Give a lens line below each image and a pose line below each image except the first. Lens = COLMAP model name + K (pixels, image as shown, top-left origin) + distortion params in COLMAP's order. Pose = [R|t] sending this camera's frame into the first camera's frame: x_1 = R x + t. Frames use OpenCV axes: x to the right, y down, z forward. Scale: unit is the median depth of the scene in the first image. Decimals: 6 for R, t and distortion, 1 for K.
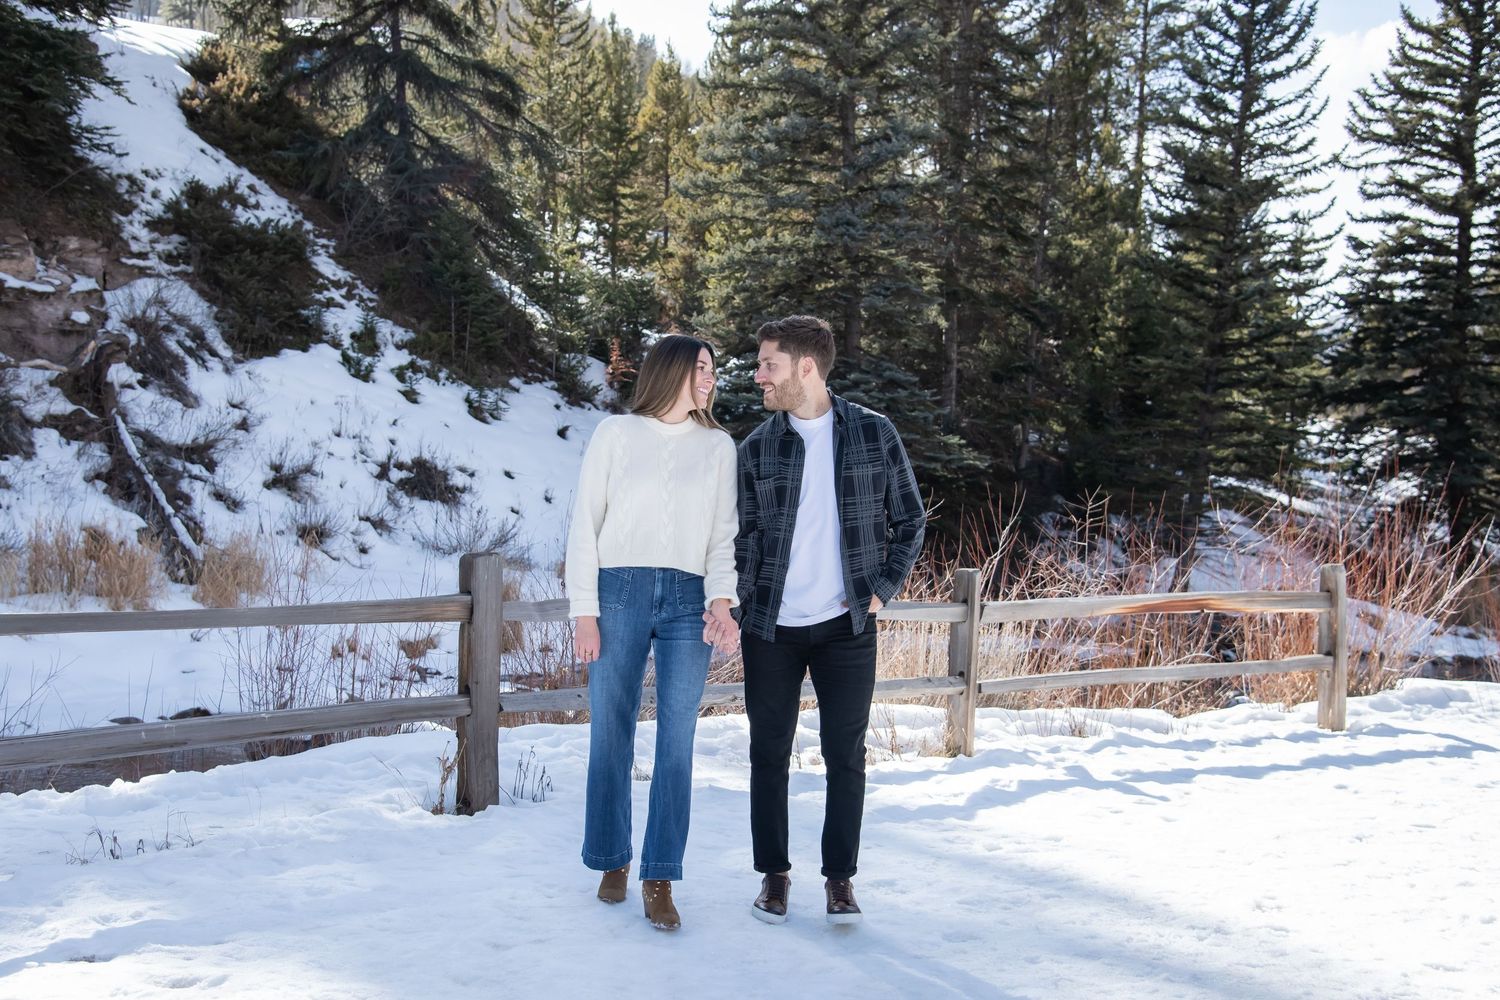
lens RADIAL K [[1795.0, 0, 722.0], [0, 1795.0, 533.0], [0, 0, 1]] dist [0.103194, 0.073326]
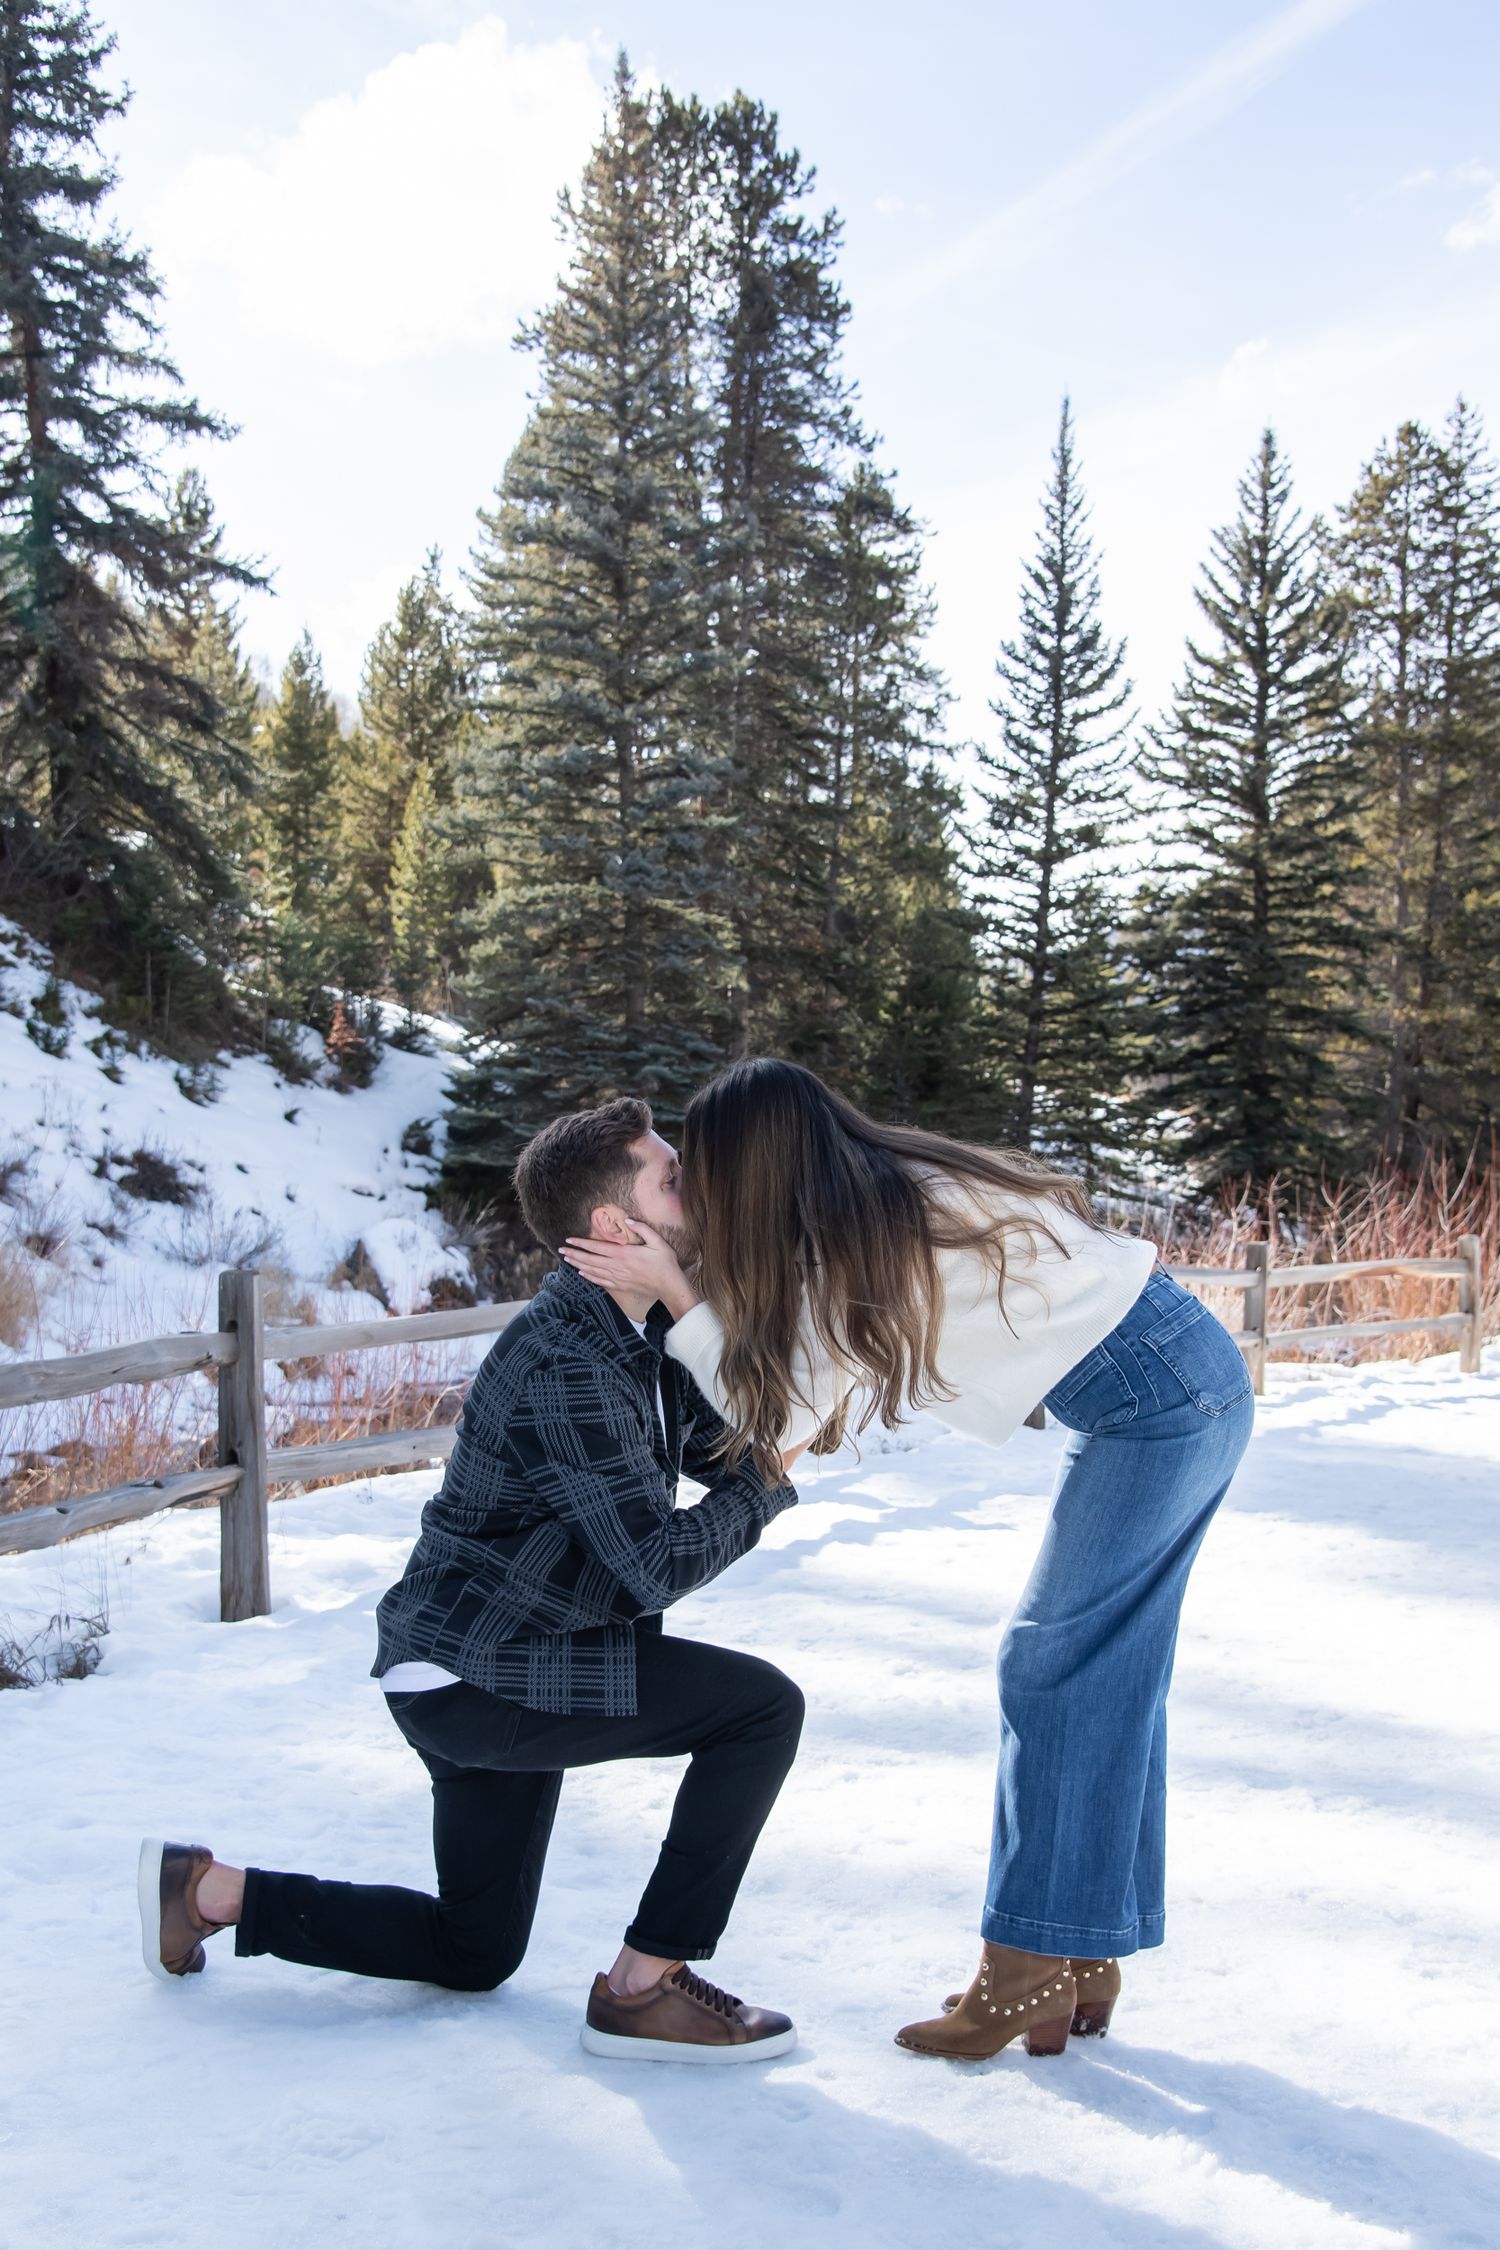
lens RADIAL K [[2357.4, 0, 733.7], [0, 2357.4, 1200.5], [0, 0, 1]] dist [0.000885, 0.035273]
pose [[0.977987, -0.019613, 0.207742, -0.116046], [0.022668, 0.999667, -0.012336, 0.000652], [-0.207431, 0.016774, 0.978106, -0.103221]]
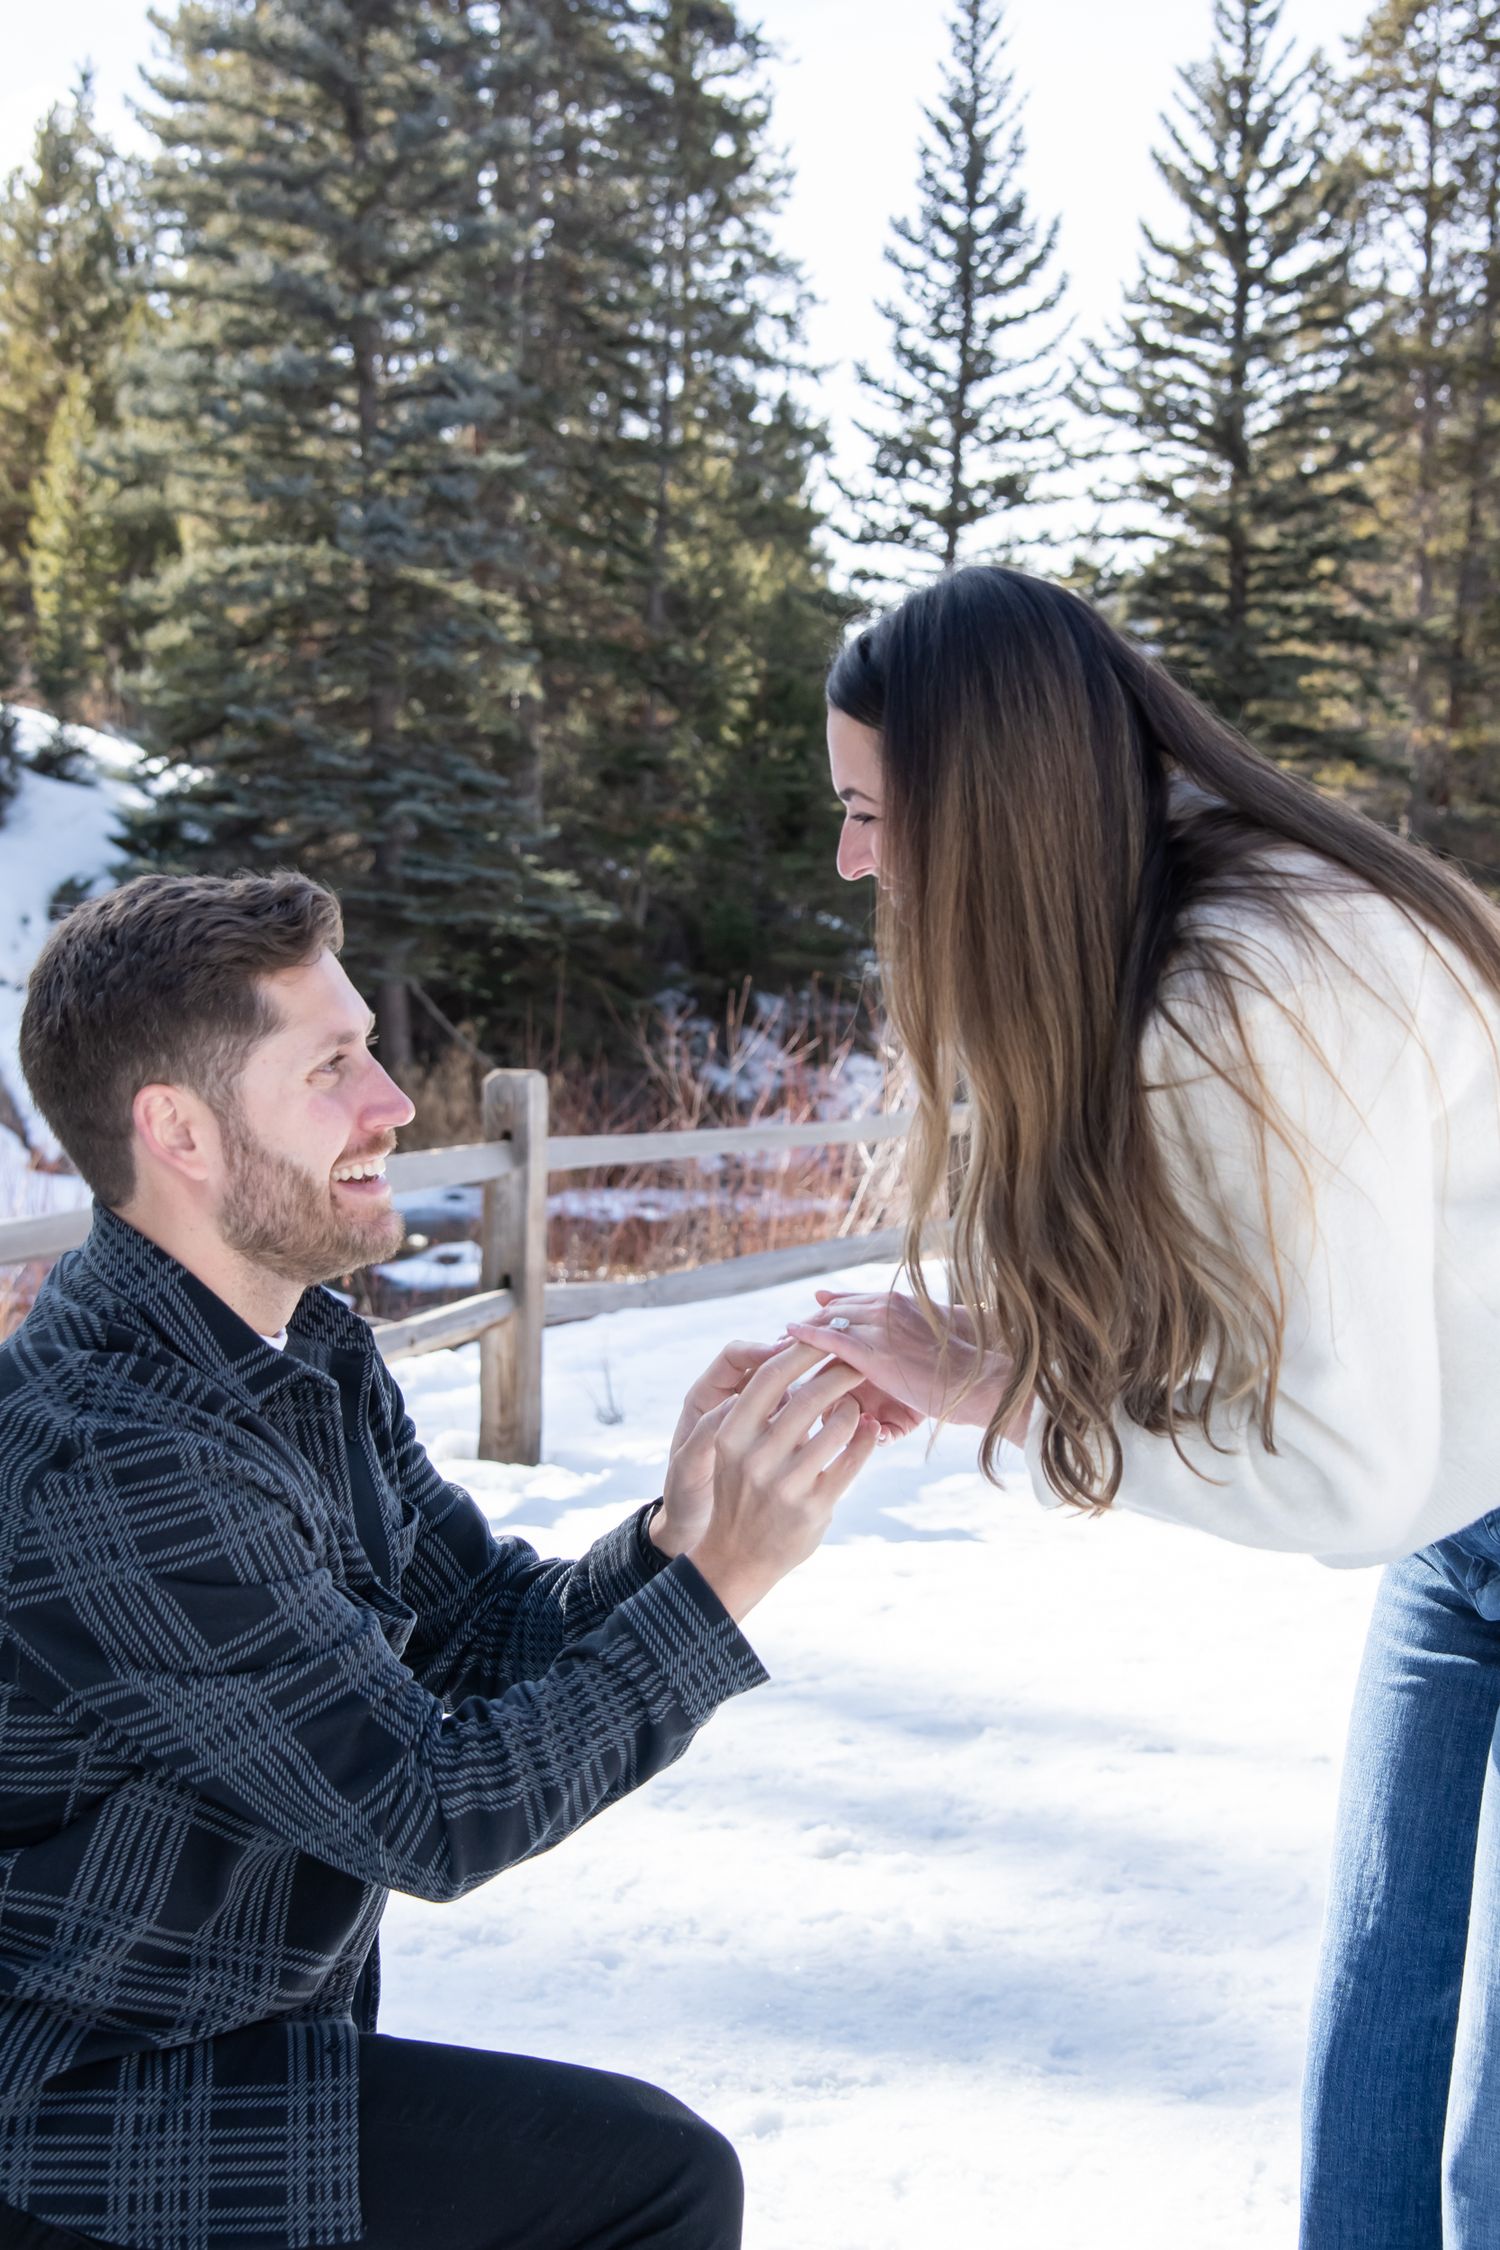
lens RADIAL K [[3158.7, 0, 825.6], [0, 3158.7, 1035.6], [0, 0, 1]] dist [0.122757, 0.124910]
pose [[0.953427, -0.026729, 0.300437, -0.110740], [0.026005, 0.999641, 0.006409, -0.001971], [-0.300500, 0.001702, 0.953780, -0.073158]]
